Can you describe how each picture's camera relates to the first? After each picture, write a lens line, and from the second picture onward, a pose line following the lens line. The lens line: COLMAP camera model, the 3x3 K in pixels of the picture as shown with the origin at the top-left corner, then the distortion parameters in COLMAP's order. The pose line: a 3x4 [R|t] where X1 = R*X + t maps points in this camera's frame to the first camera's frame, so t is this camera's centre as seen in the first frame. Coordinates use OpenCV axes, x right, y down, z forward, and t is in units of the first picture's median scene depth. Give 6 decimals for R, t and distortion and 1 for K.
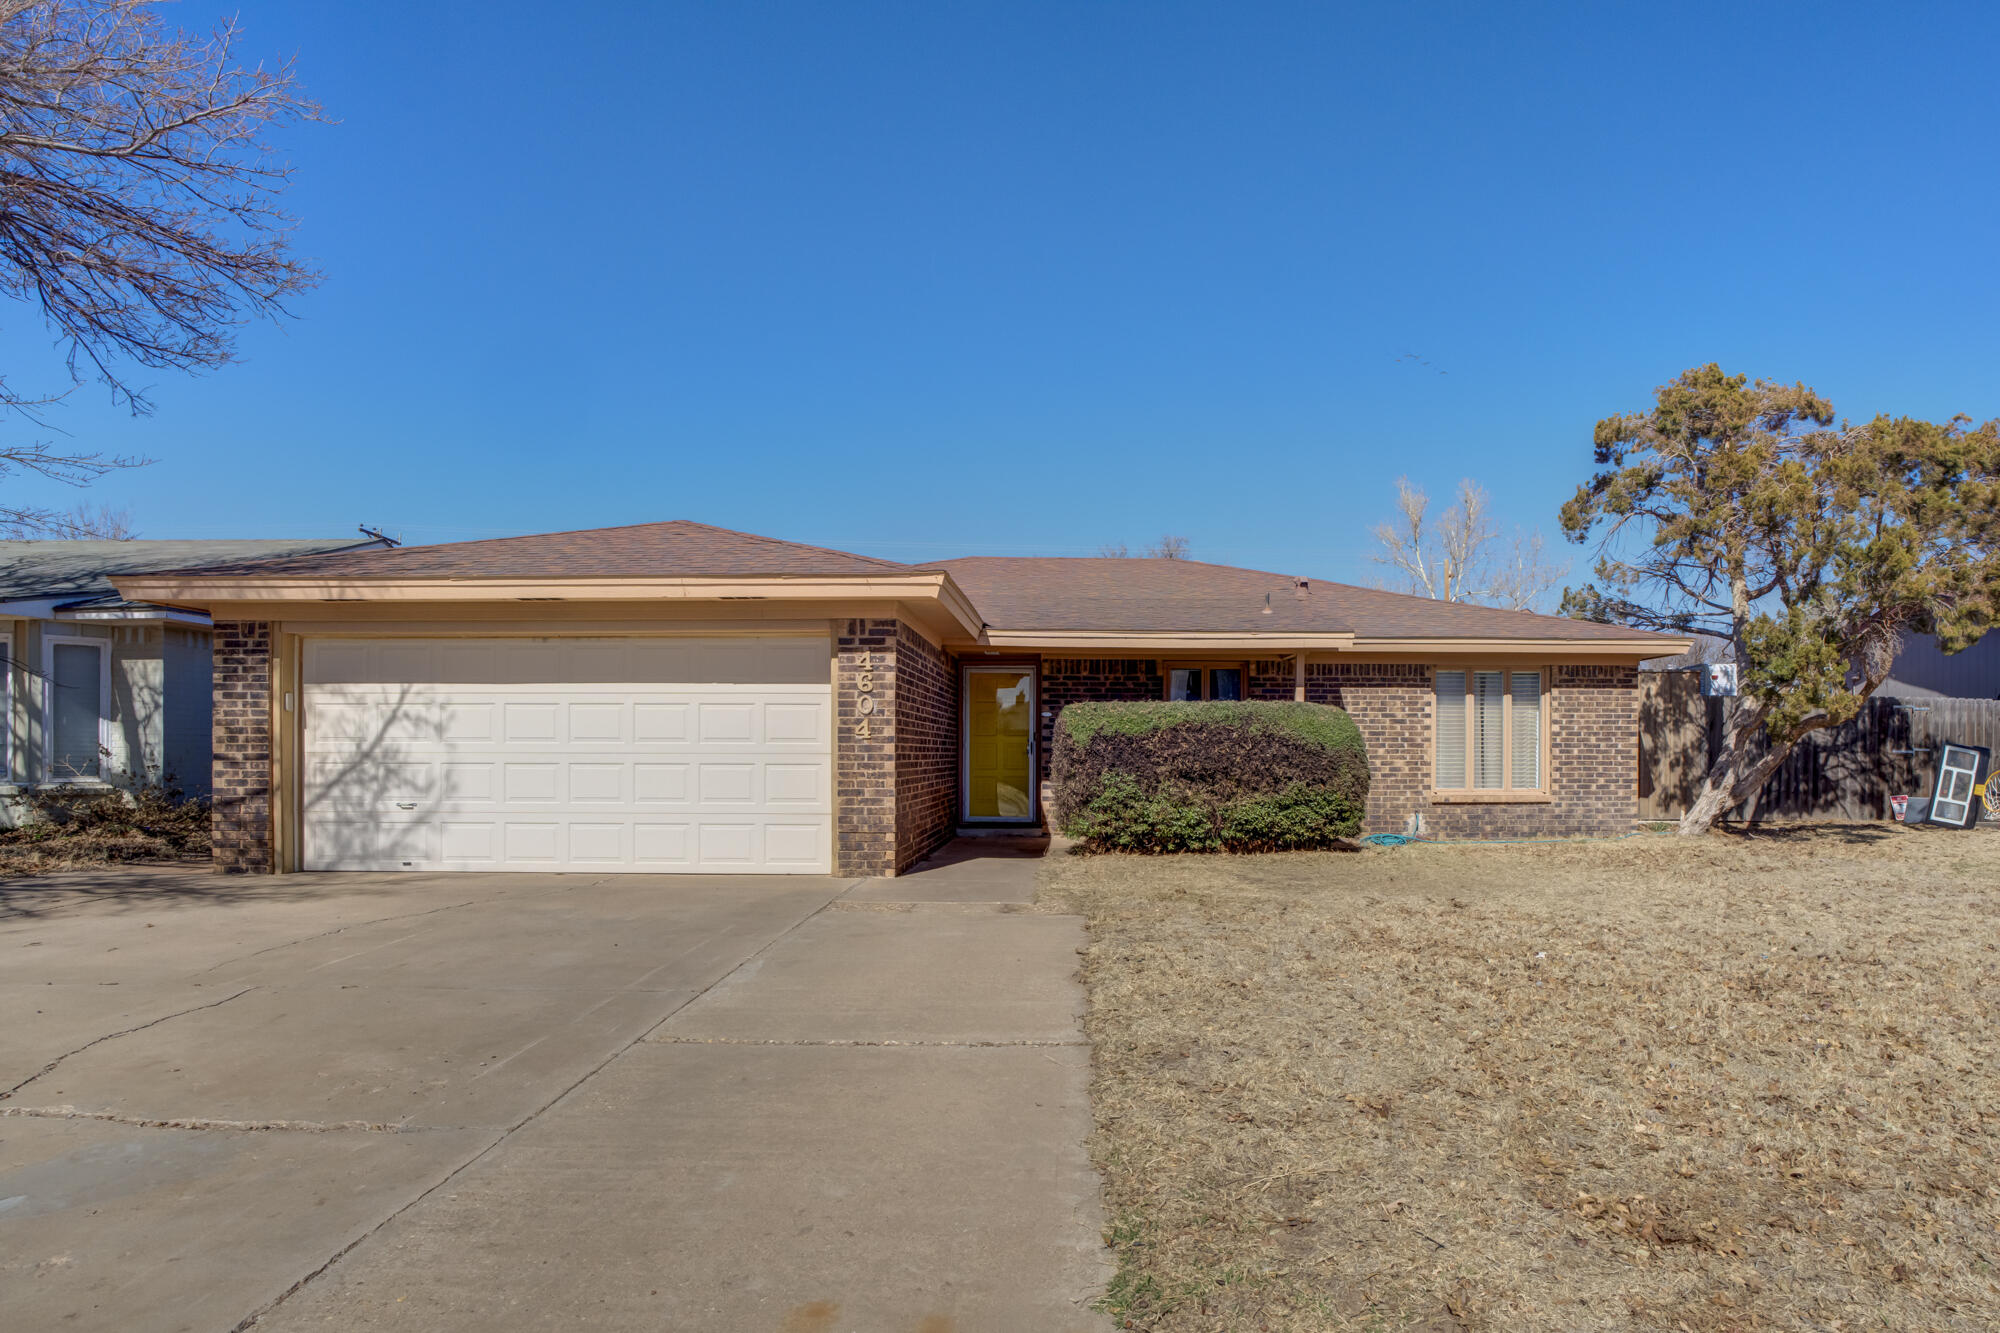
lens RADIAL K [[1048.1, 0, 1100.4], [0, 1048.1, 730.4], [0, 0, 1]] dist [-0.066263, 0.024744]
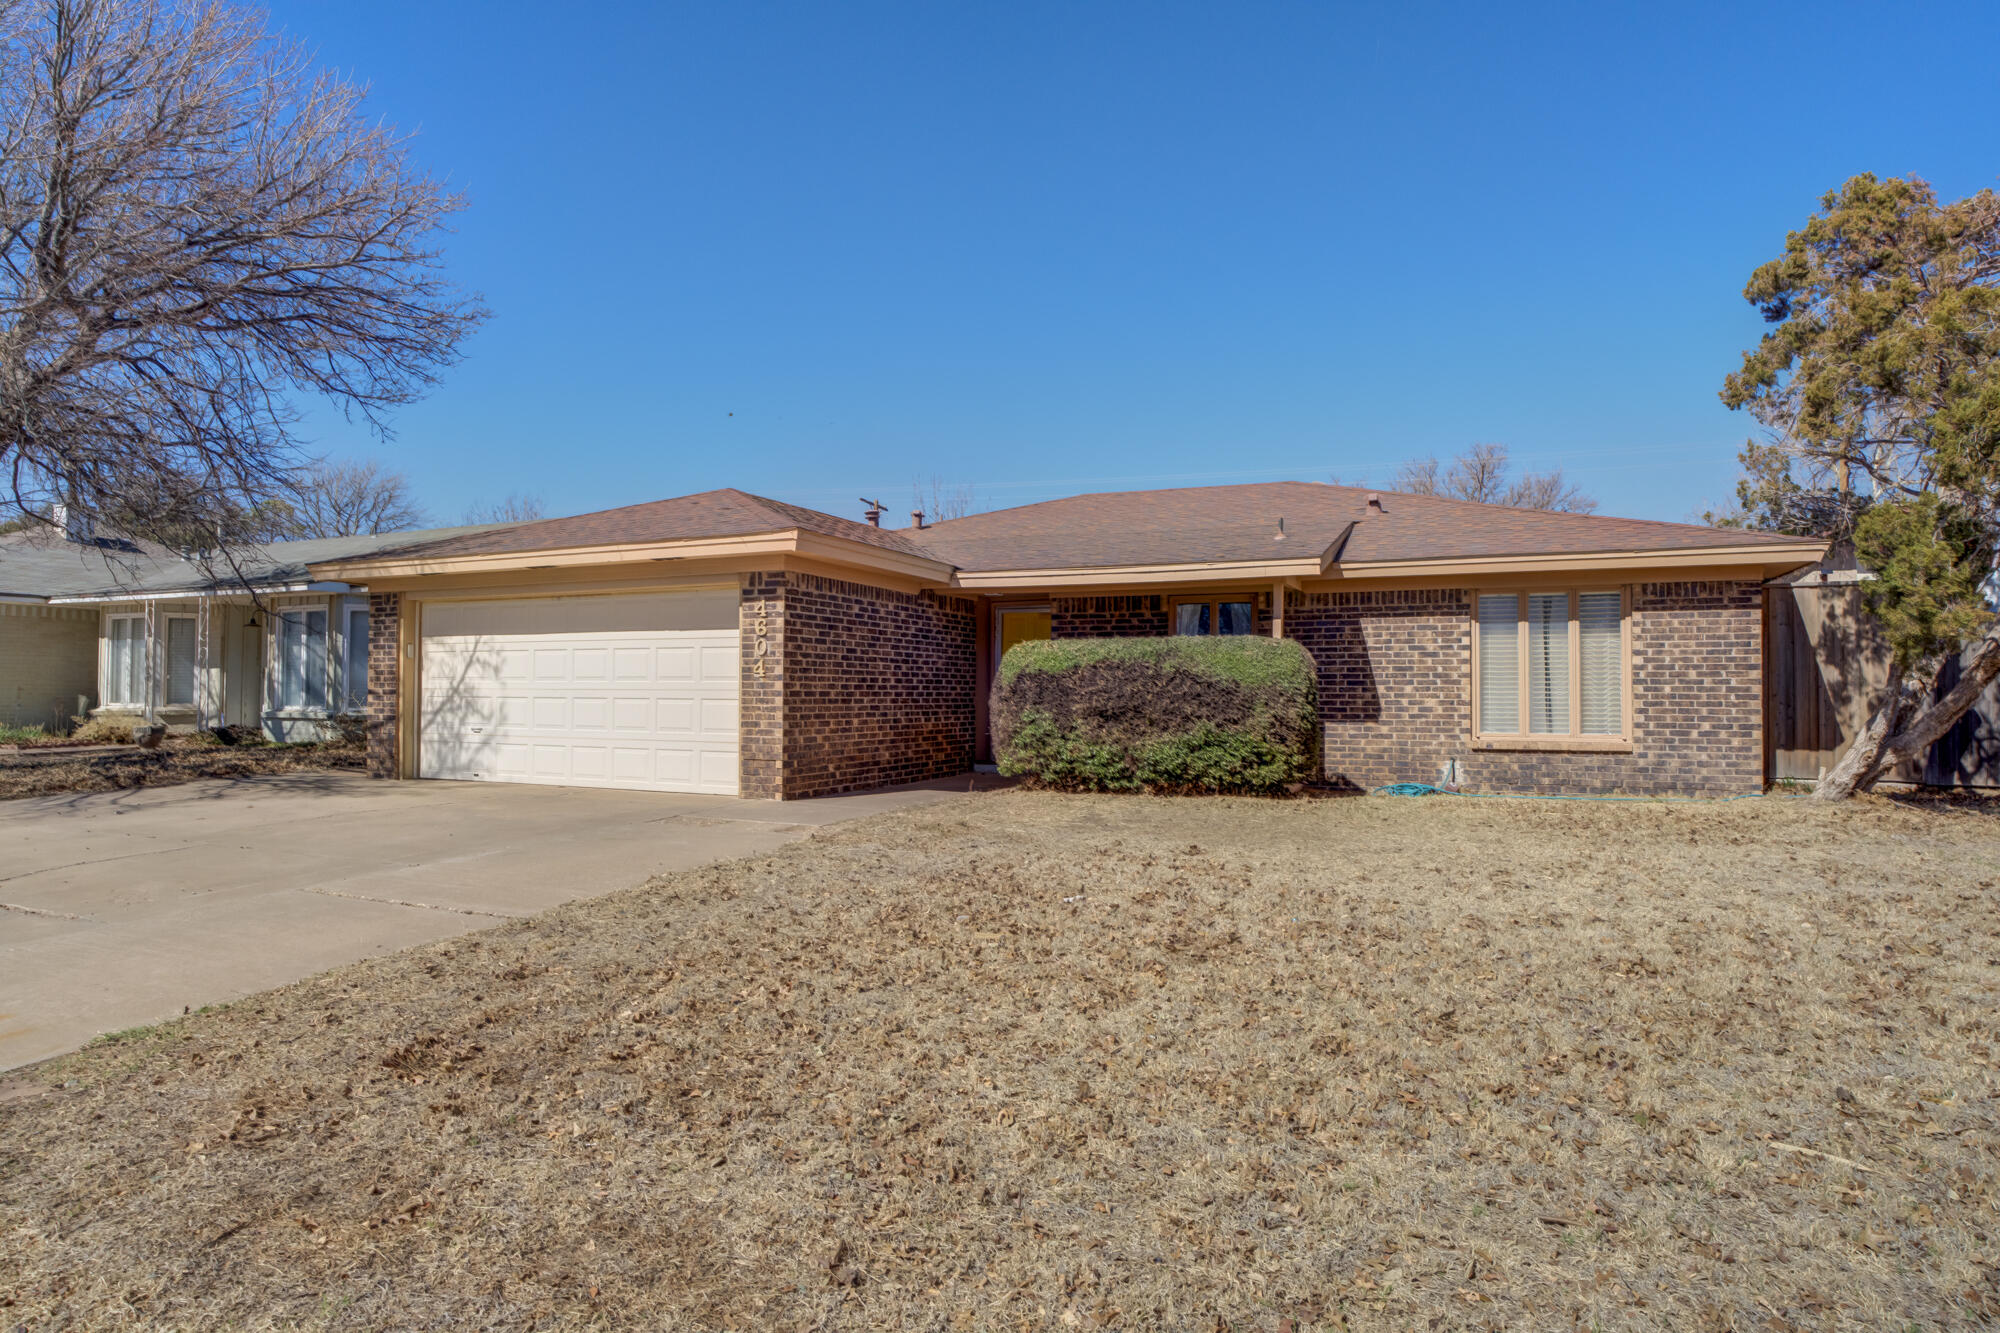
lens RADIAL K [[1096.6, 0, 995.0], [0, 1096.6, 643.7], [0, 0, 1]] dist [-0.040117, 0.001740]
pose [[0.906625, -0.016676, -0.421608, 0.434754], [0.007102, 0.999680, -0.024268, 0.002015], [0.421878, 0.019008, 0.906453, 0.023708]]
